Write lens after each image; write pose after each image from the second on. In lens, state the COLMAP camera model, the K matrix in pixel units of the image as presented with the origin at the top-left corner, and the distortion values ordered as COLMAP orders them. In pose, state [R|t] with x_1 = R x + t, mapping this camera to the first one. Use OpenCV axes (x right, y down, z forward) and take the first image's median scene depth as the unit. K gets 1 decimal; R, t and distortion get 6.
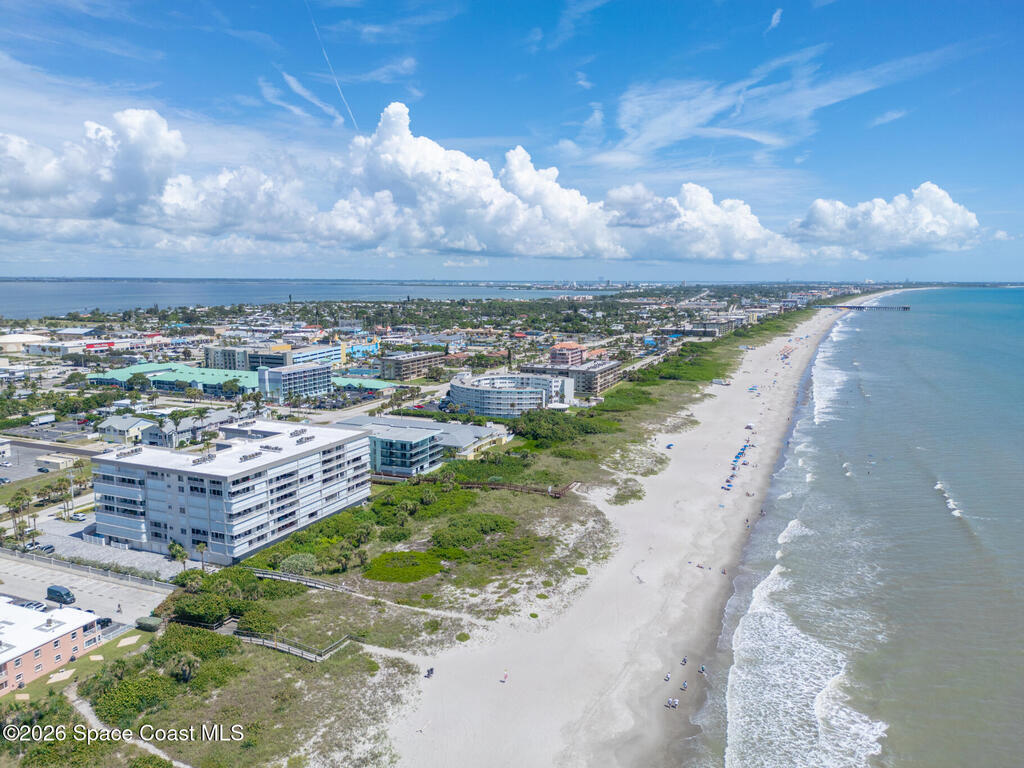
lens RADIAL K [[726.4, 0, 519.1], [0, 726.4, 385.3], [0, 0, 1]] dist [0.042620, -0.026220]
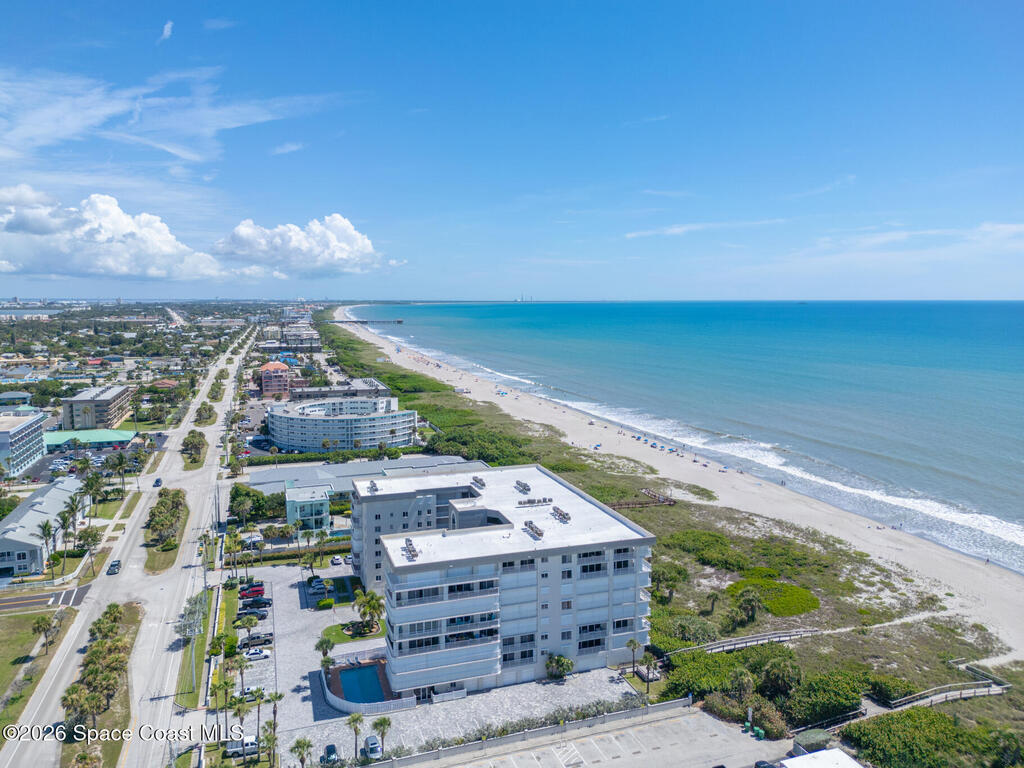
lens RADIAL K [[726.4, 0, 515.4], [0, 726.4, 382.2], [0, 0, 1]] dist [0.042620, -0.026220]
pose [[0.740428, -0.079078, 0.667468, -0.887601], [0.098255, 0.995121, 0.008901, -0.046802], [-0.664915, 0.058992, 0.744585, 0.480696]]
